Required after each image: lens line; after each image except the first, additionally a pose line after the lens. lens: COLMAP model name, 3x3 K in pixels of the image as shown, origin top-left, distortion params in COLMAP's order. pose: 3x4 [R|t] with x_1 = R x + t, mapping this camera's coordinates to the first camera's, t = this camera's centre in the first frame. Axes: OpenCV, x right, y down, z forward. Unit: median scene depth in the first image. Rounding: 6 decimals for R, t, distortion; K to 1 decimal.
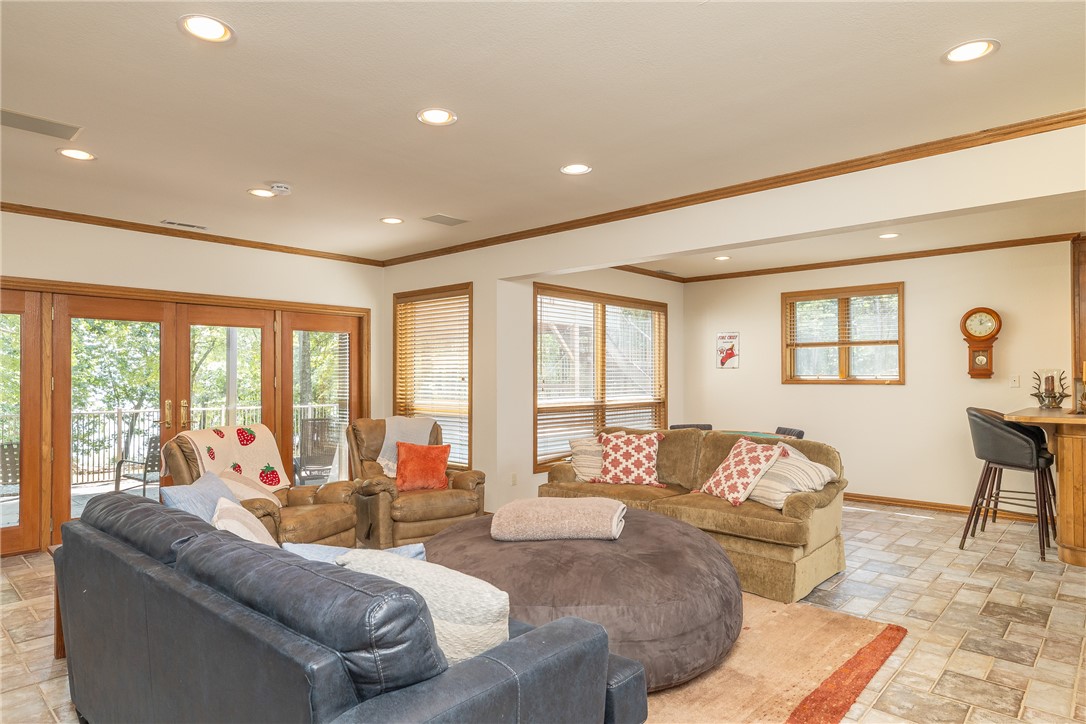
lens RADIAL K [[630.1, 0, 534.0], [0, 630.1, 371.3], [0, 0, 1]] dist [0.003359, 0.000374]
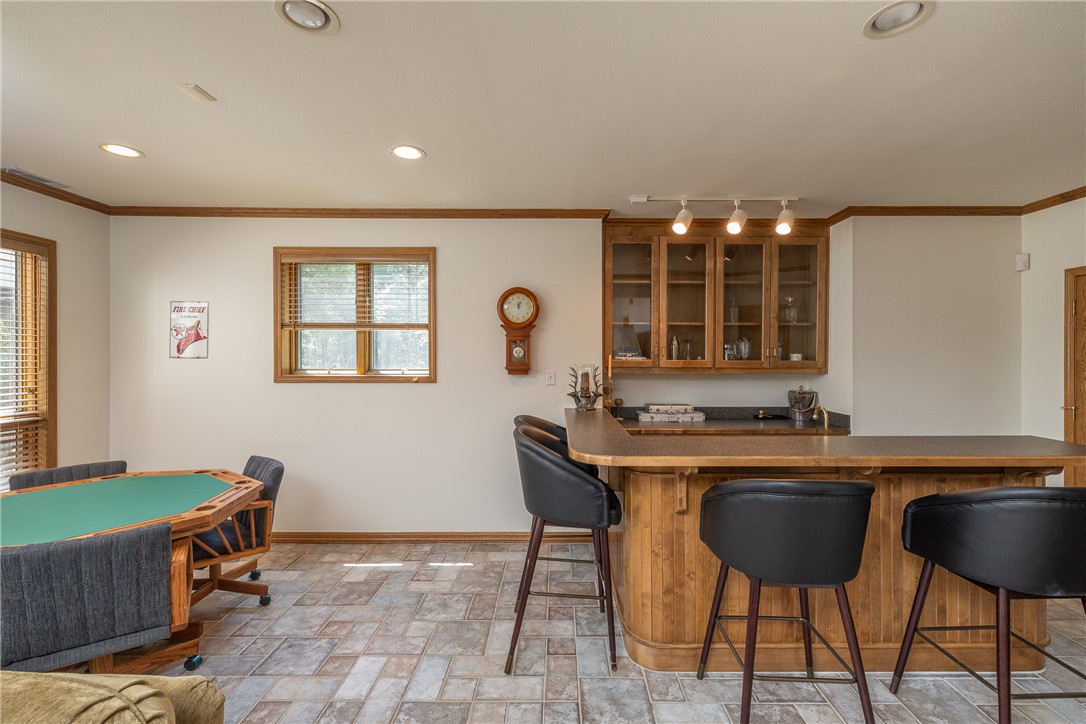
lens RADIAL K [[463.5, 0, 556.0], [0, 463.5, 356.2], [0, 0, 1]] dist [-0.001382, 0.000065]
pose [[0.726369, -0.000694, 0.687304, 0.306114], [-0.007969, 0.999924, 0.009432, -0.016837], [-0.687258, -0.012329, 0.726309, 0.490325]]
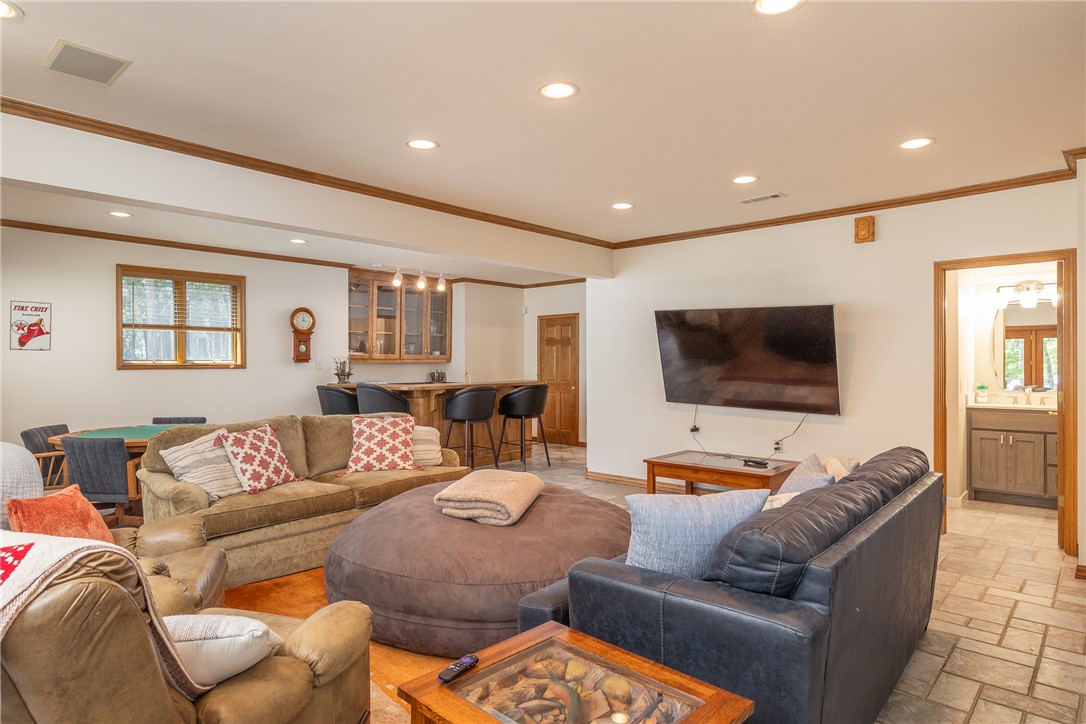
lens RADIAL K [[630.1, 0, 534.0], [0, 630.1, 371.3], [0, 0, 1]] dist [0.003359, 0.000374]
pose [[-0.000230, -0.016263, 0.999868, -0.530052], [-0.008933, 0.999828, 0.016260, 0.003516], [-0.999960, -0.008928, -0.000376, 0.484872]]
